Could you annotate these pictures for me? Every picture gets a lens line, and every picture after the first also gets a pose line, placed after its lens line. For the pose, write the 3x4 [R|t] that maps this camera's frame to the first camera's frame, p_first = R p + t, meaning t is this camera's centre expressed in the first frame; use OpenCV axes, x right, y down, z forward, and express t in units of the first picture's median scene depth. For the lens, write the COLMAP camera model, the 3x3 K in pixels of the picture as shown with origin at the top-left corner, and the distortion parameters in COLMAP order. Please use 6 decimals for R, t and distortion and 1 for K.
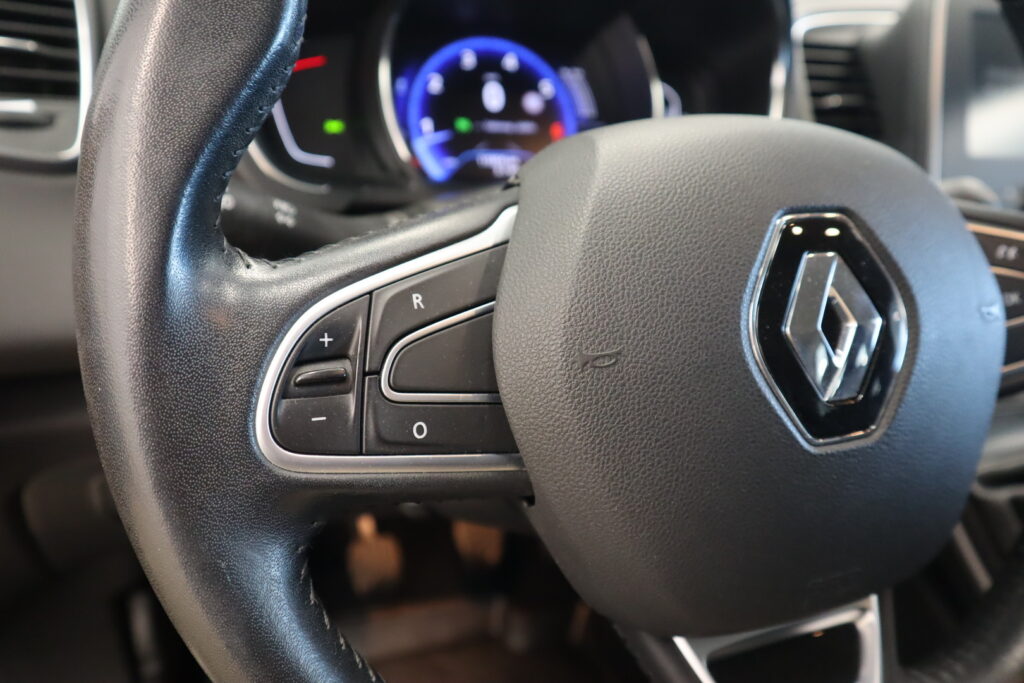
lens RADIAL K [[703.5, 0, 512.0], [0, 703.5, 341.5], [0, 0, 1]] dist [-0.109958, 0.068045]
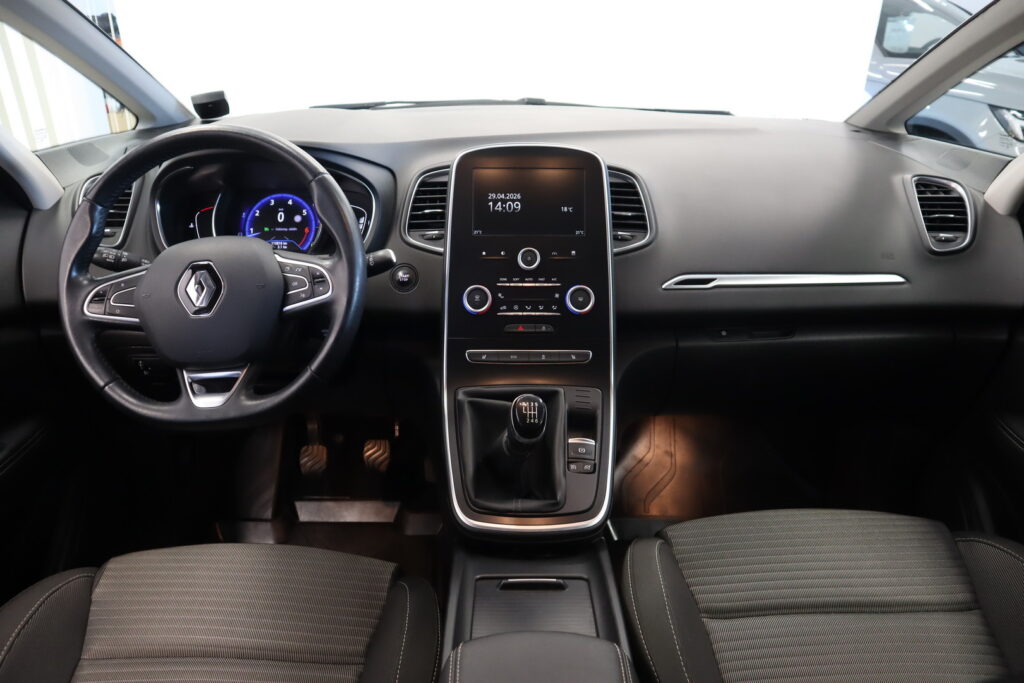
lens RADIAL K [[703.5, 0, 512.0], [0, 703.5, 341.5], [0, 0, 1]] dist [-0.109958, 0.068045]
pose [[0.940222, 0.037336, -0.338510, 1.594506], [-0.071232, 0.993547, -0.088266, 0.238408], [0.333030, 0.107102, 0.936814, -0.966096]]
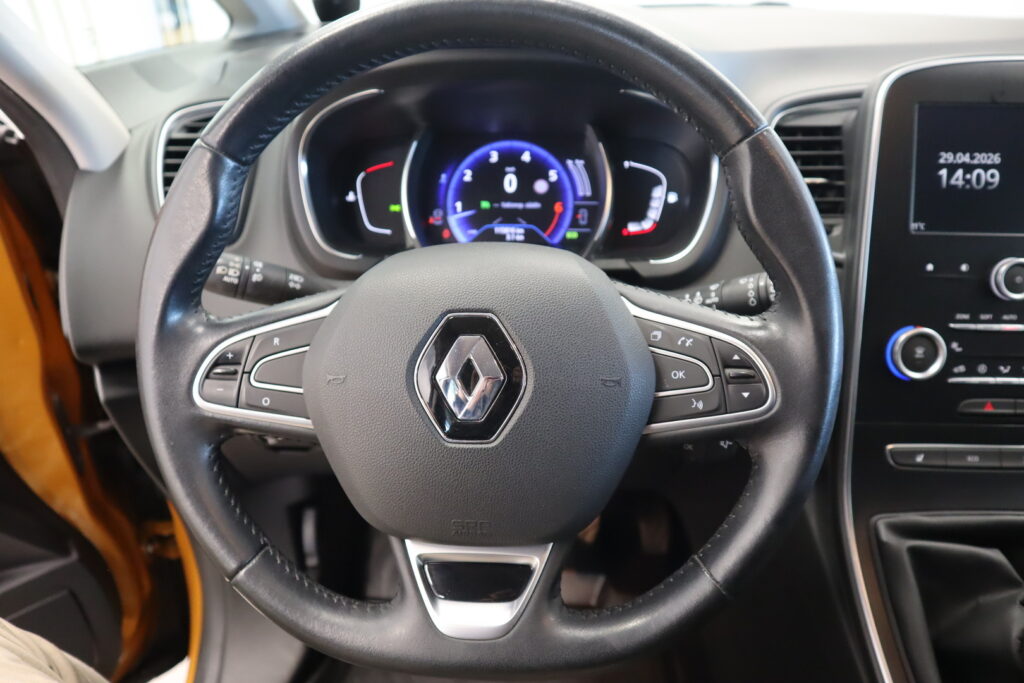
lens RADIAL K [[703.5, 0, 512.0], [0, 703.5, 341.5], [0, 0, 1]] dist [-0.109958, 0.068045]
pose [[0.919168, 0.083021, -0.385017, 0.544405], [-0.085336, 0.996290, 0.011103, -0.057870], [0.384510, 0.022650, 0.922843, -0.271065]]
